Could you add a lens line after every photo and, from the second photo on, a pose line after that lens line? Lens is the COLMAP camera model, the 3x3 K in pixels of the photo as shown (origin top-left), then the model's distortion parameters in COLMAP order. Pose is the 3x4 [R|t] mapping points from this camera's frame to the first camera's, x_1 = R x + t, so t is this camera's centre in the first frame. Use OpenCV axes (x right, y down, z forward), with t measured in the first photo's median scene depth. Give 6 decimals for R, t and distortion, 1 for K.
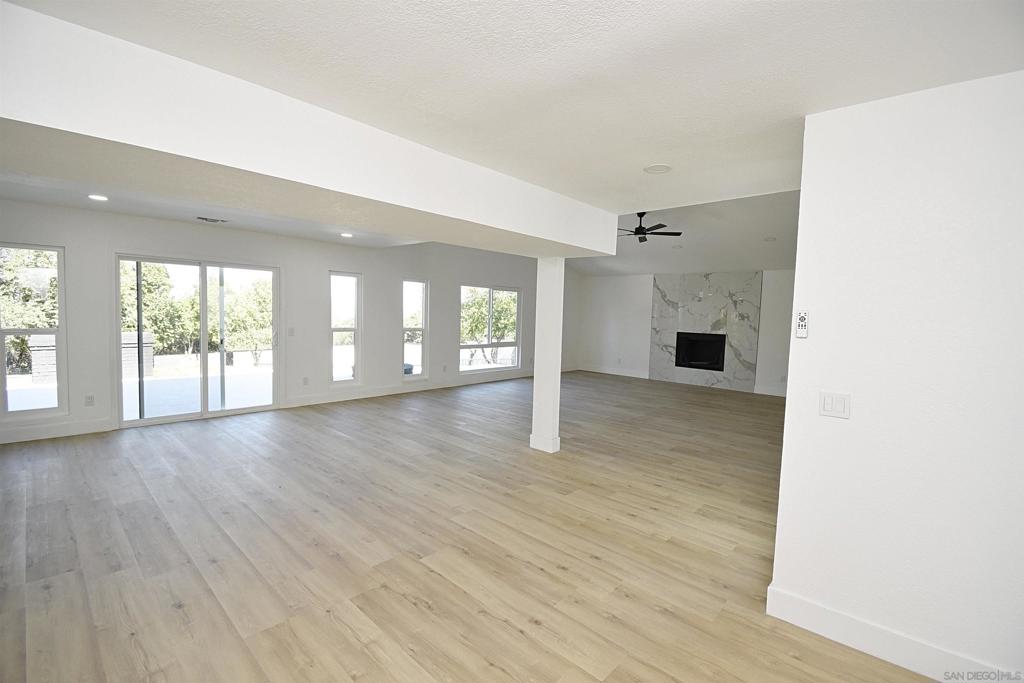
lens RADIAL K [[447.7, 0, 510.5], [0, 447.7, 341.2], [0, 0, 1]] dist [0.001625, -0.010745]
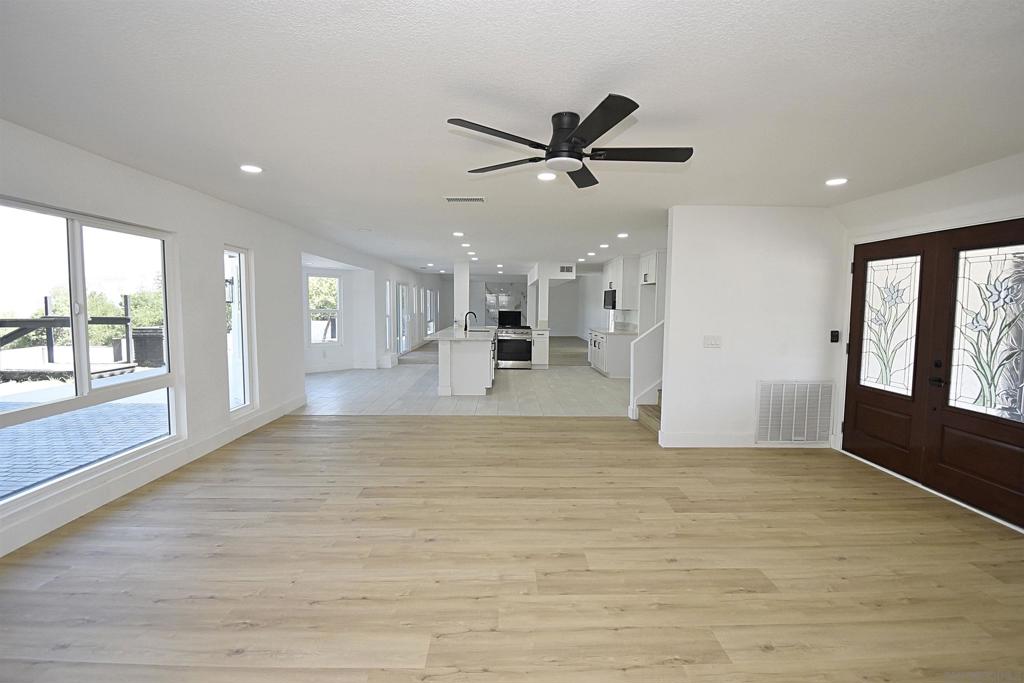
lens RADIAL K [[447.7, 0, 508.8], [0, 447.7, 339.2], [0, 0, 1]] dist [0.001625, -0.010745]
pose [[0.727778, -0.072585, 0.681960, -1.984244], [0.052845, 0.997362, 0.049760, 0.015974], [-0.683773, -0.000176, 0.729694, -1.065174]]
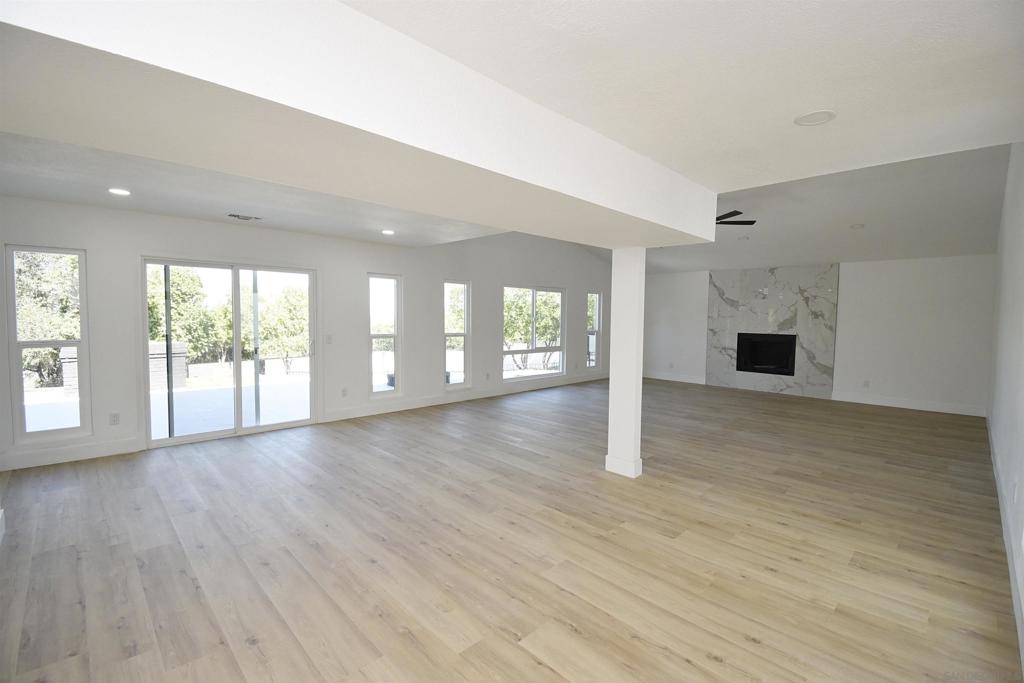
lens RADIAL K [[447.7, 0, 508.1], [0, 447.7, 341.1], [0, 0, 1]] dist [0.001625, -0.010745]
pose [[0.998358, -0.014658, -0.055370, -0.087116], [0.014184, 0.999859, -0.008943, -0.004703], [0.055494, 0.008143, 0.998426, 0.125749]]
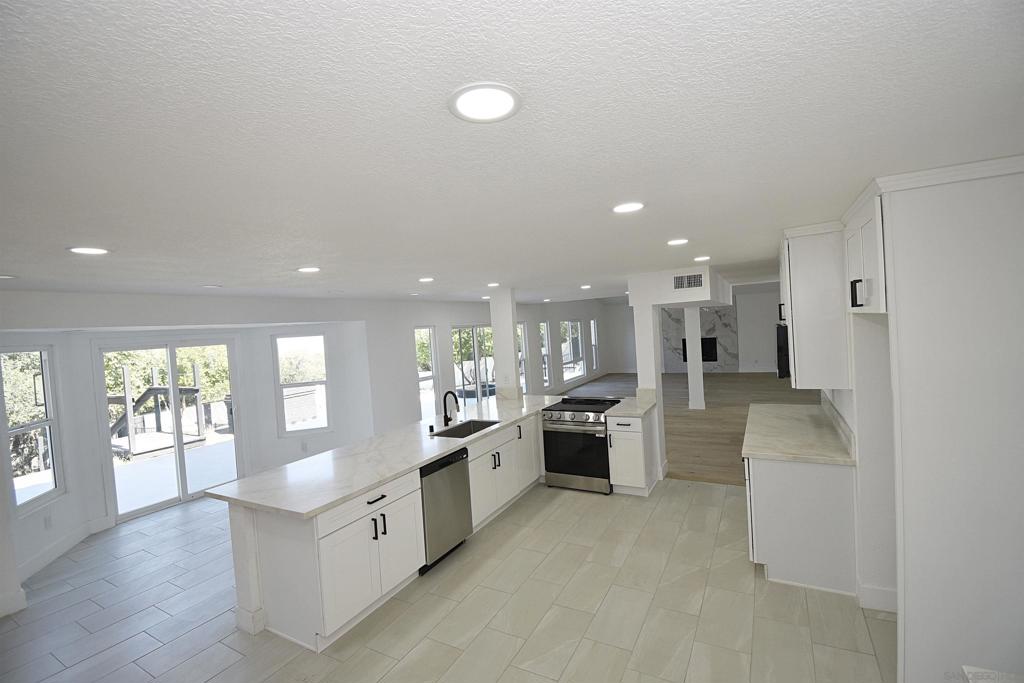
lens RADIAL K [[447.7, 0, 513.6], [0, 447.7, 340.1], [0, 0, 1]] dist [0.001625, -0.010745]
pose [[0.967392, -0.100328, 0.232565, -1.002631], [0.109392, 0.993649, -0.026375, -0.074513], [-0.228442, 0.050956, 0.972223, -0.613482]]
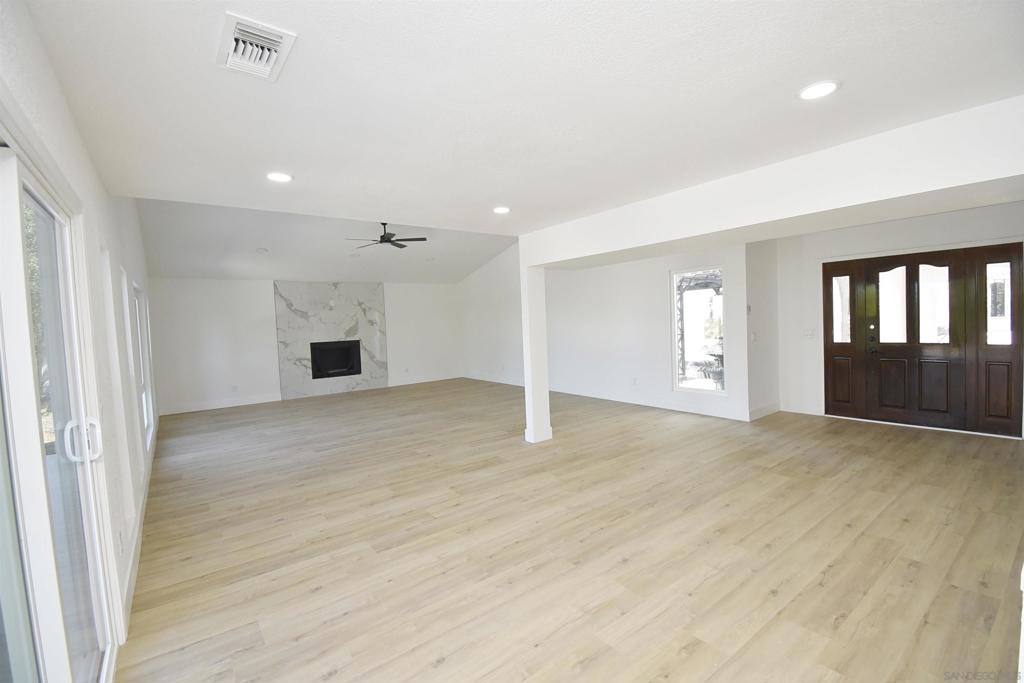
lens RADIAL K [[447.7, 0, 521.1], [0, 447.7, 336.7], [0, 0, 1]] dist [0.001625, -0.010745]
pose [[0.169526, -0.074317, 0.982720, -0.933601], [0.109406, 0.992408, 0.056176, -0.073739], [-0.979434, 0.097992, 0.176370, 0.772444]]
